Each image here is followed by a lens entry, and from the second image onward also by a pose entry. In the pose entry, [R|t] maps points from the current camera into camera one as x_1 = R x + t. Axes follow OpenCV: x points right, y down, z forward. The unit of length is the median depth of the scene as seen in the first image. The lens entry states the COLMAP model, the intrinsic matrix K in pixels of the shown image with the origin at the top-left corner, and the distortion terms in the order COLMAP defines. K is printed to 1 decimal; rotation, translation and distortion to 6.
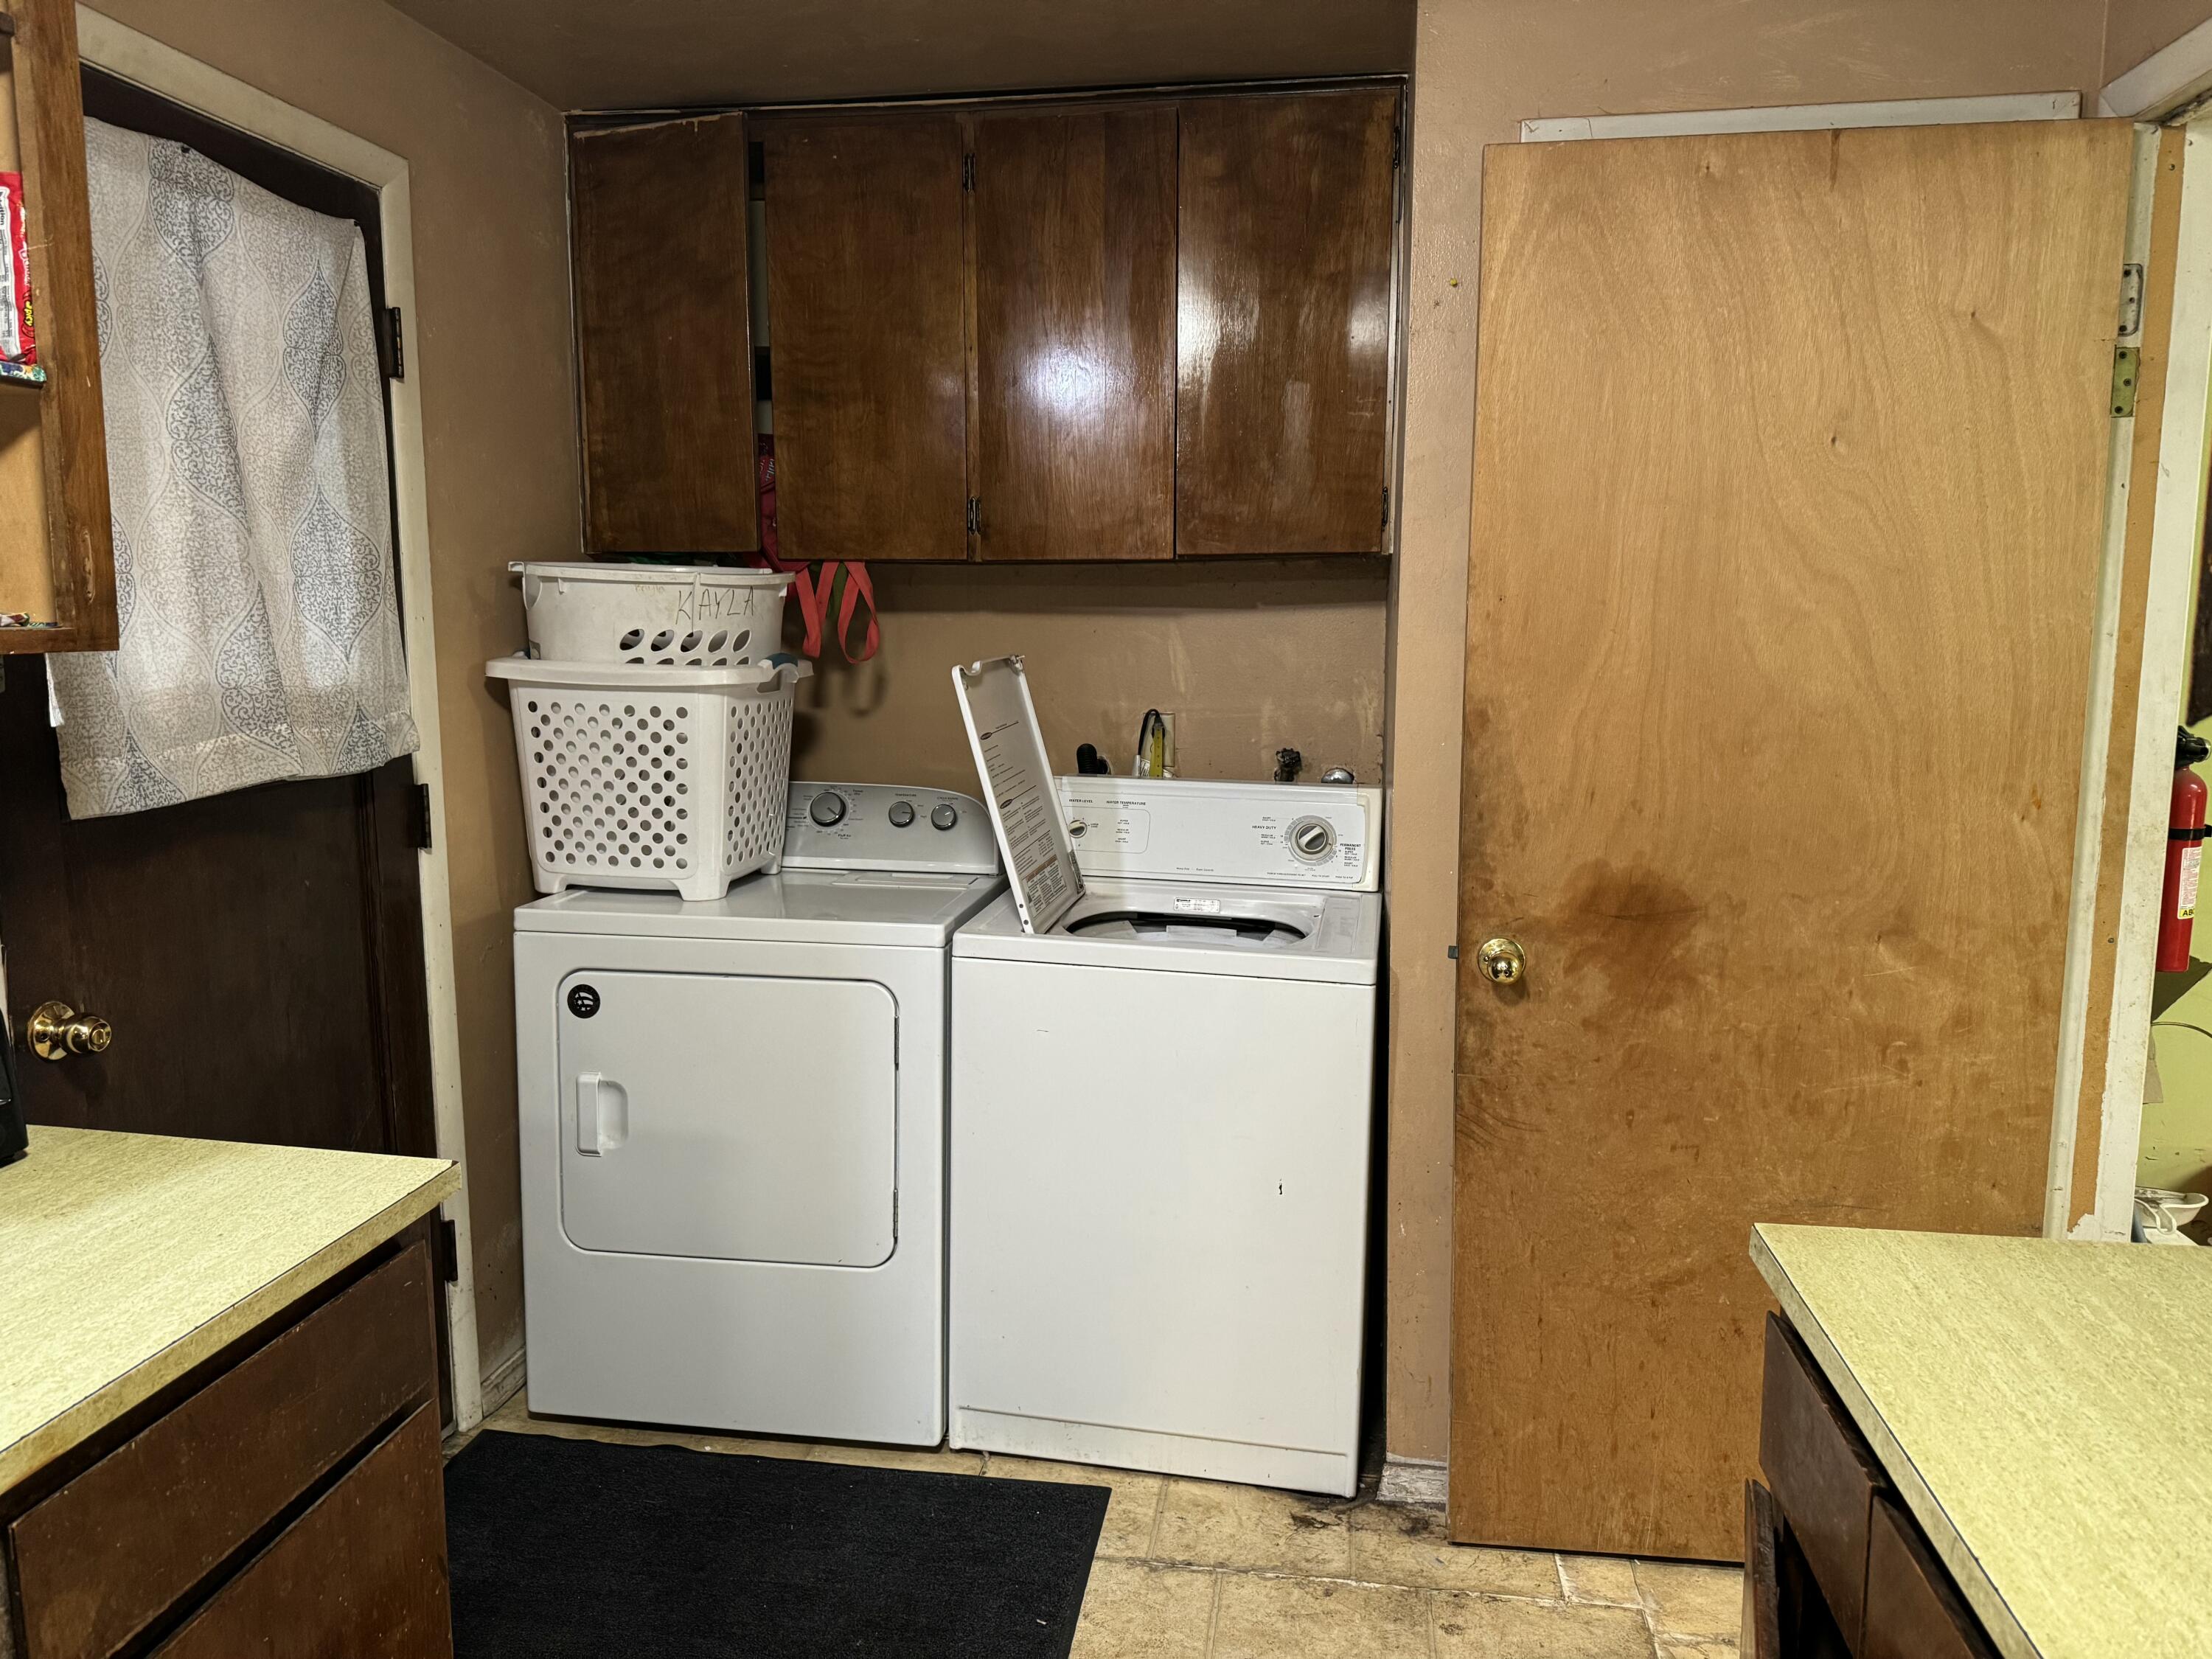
lens RADIAL K [[1557.9, 0, 1110.4], [0, 1557.9, 824.1], [0, 0, 1]] dist [0.041079, -0.045075]
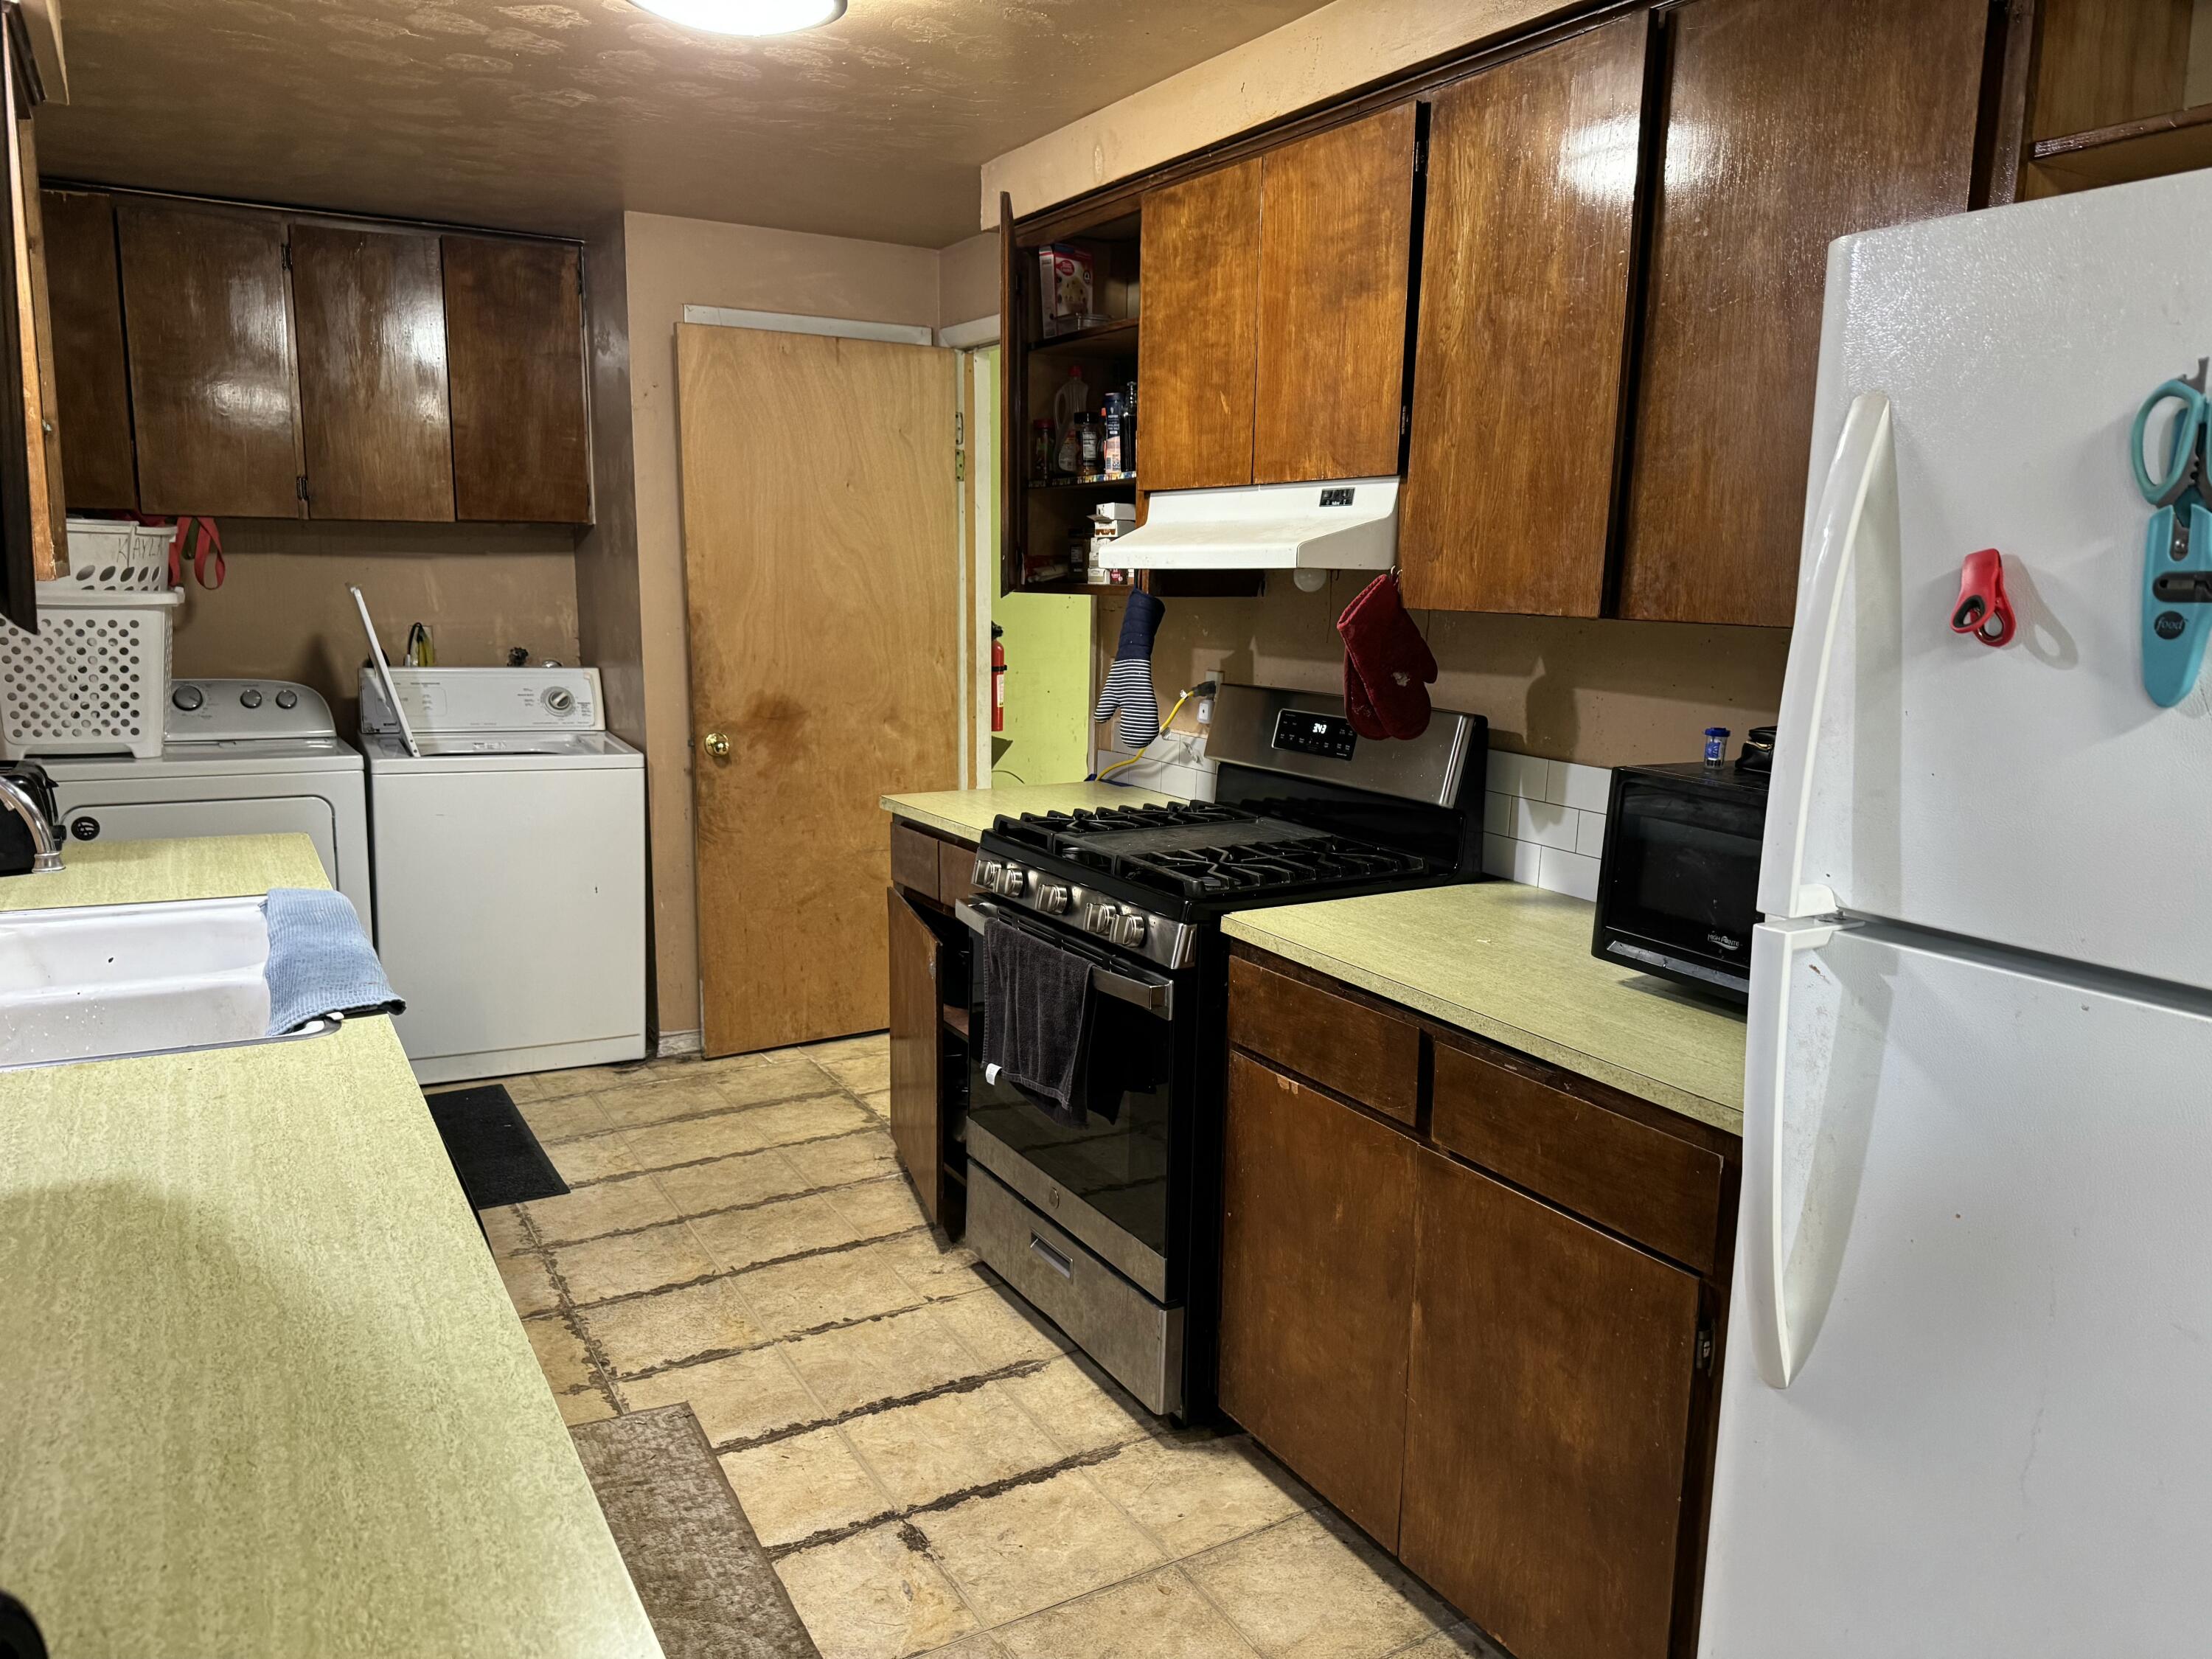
lens RADIAL K [[1530.2, 0, 1106.0], [0, 1530.2, 829.5], [0, 0, 1]] dist [0.131042, -0.190809]
pose [[0.775056, -0.096952, 0.624411, -0.579344], [0.072177, 0.995275, 0.064946, 0.102146], [-0.627757, -0.005269, 0.778391, -0.794763]]
